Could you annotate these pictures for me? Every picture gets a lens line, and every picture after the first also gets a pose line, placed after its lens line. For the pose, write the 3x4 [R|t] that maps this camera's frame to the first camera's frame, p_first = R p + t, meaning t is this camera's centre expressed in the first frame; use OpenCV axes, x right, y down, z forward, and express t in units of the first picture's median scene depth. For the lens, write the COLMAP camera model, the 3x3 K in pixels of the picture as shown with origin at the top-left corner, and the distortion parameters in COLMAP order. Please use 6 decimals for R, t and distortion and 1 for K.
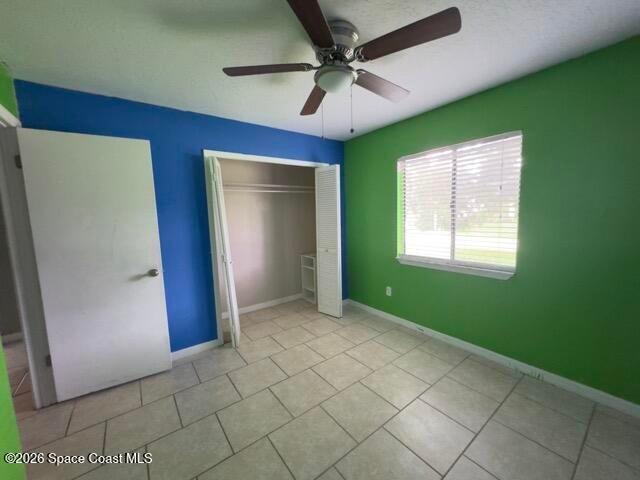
lens RADIAL K [[256.9, 0, 319.8], [0, 256.9, 240.5], [0, 0, 1]] dist [-0.004699, 0.000082]
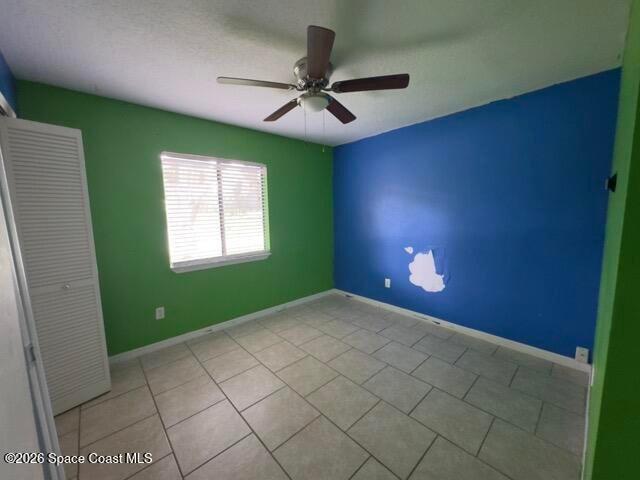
lens RADIAL K [[256.9, 0, 324.0], [0, 256.9, 237.1], [0, 0, 1]] dist [-0.004699, 0.000082]
pose [[-0.121178, -0.065879, 0.990442, -0.737156], [0.123417, 0.989053, 0.080886, -0.050272], [-0.984929, 0.132039, -0.111721, 0.711063]]
